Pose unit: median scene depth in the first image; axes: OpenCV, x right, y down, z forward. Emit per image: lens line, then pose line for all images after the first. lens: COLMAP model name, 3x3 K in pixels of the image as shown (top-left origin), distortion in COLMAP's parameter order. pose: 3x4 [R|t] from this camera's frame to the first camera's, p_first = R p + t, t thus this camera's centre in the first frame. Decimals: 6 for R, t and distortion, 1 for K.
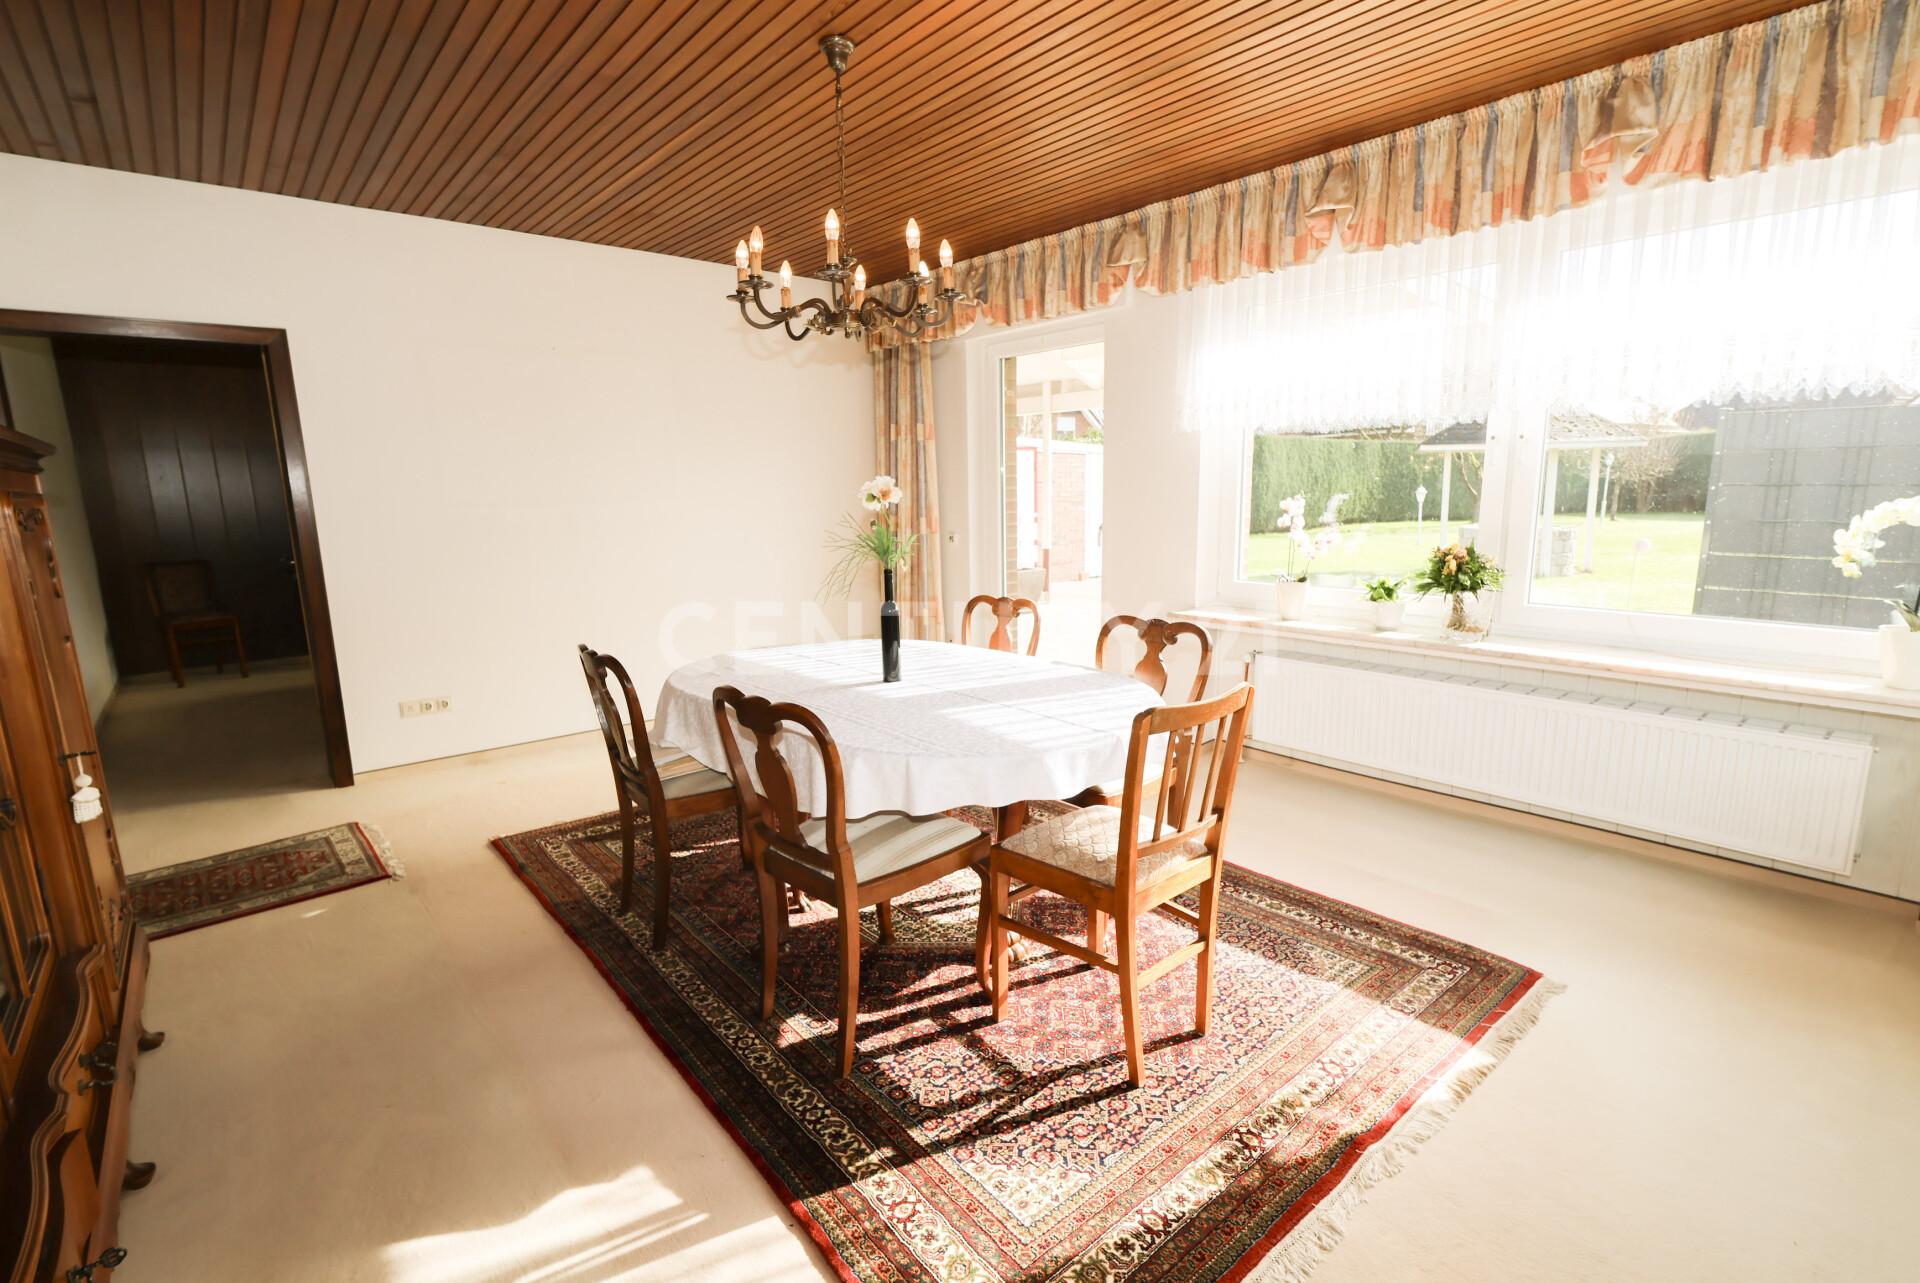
lens RADIAL K [[882.0, 0, 968.3], [0, 882.0, 643.8], [0, 0, 1]] dist [-0.001244, -0.000288]
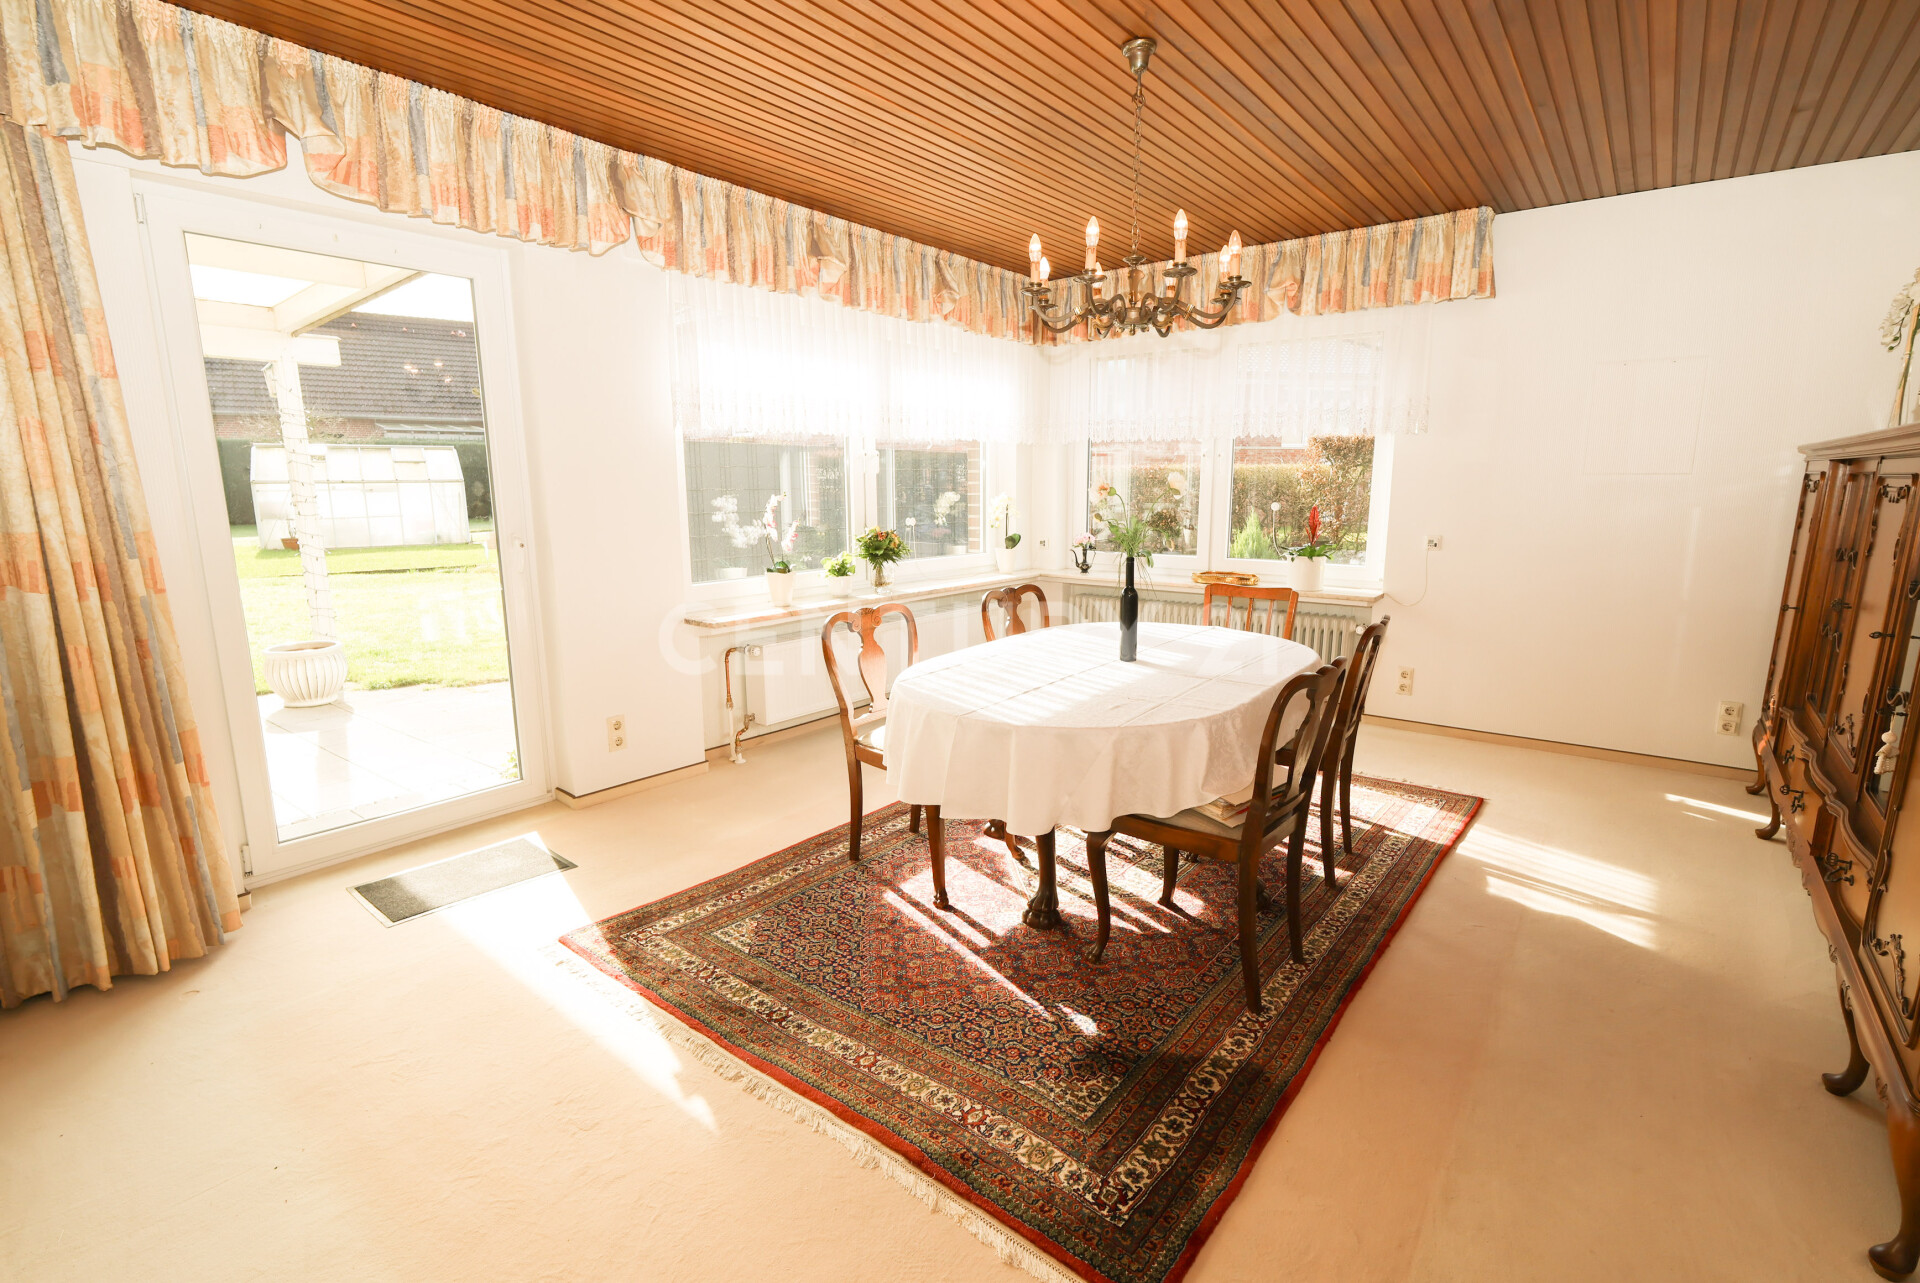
lens RADIAL K [[882.0, 0, 970.1], [0, 882.0, 655.9], [0, 0, 1]] dist [-0.001244, -0.000288]
pose [[-0.198666, -0.172573, 0.964754, -1.186374], [0.183957, 0.960314, 0.209661, -0.245092], [-0.962648, 0.219126, -0.159036, 1.474468]]
